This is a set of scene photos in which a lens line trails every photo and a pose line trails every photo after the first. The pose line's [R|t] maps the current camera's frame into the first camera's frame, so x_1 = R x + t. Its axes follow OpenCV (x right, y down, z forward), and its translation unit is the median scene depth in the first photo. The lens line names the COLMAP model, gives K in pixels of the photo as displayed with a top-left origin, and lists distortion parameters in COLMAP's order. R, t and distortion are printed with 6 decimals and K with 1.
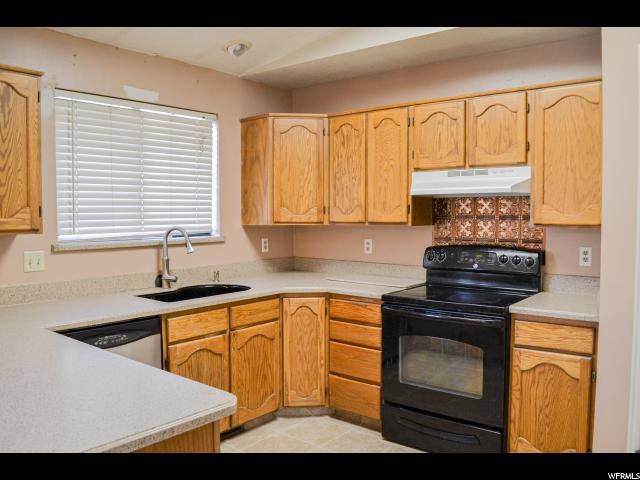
lens RADIAL K [[519.1, 0, 321.5], [0, 519.1, 239.8], [0, 0, 1]] dist [-0.078291, 0.010274]
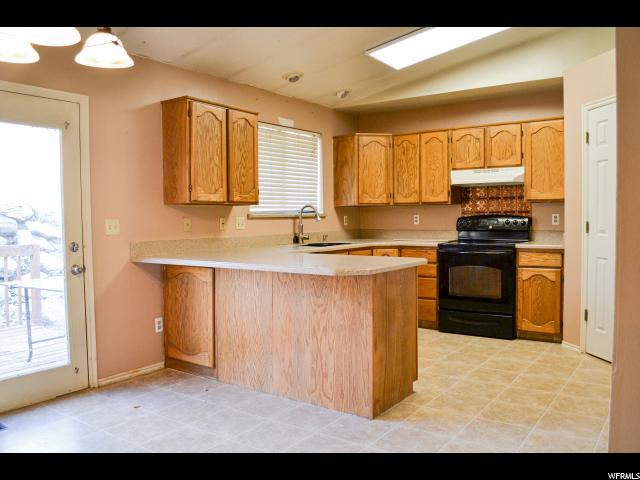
lens RADIAL K [[519.1, 0, 318.3], [0, 519.1, 239.1], [0, 0, 1]] dist [-0.078291, 0.010274]
pose [[0.998256, -0.011831, 0.057829, -0.346353], [0.012261, 0.999900, -0.007096, 0.093220], [-0.057739, 0.007793, 0.998301, -0.612695]]
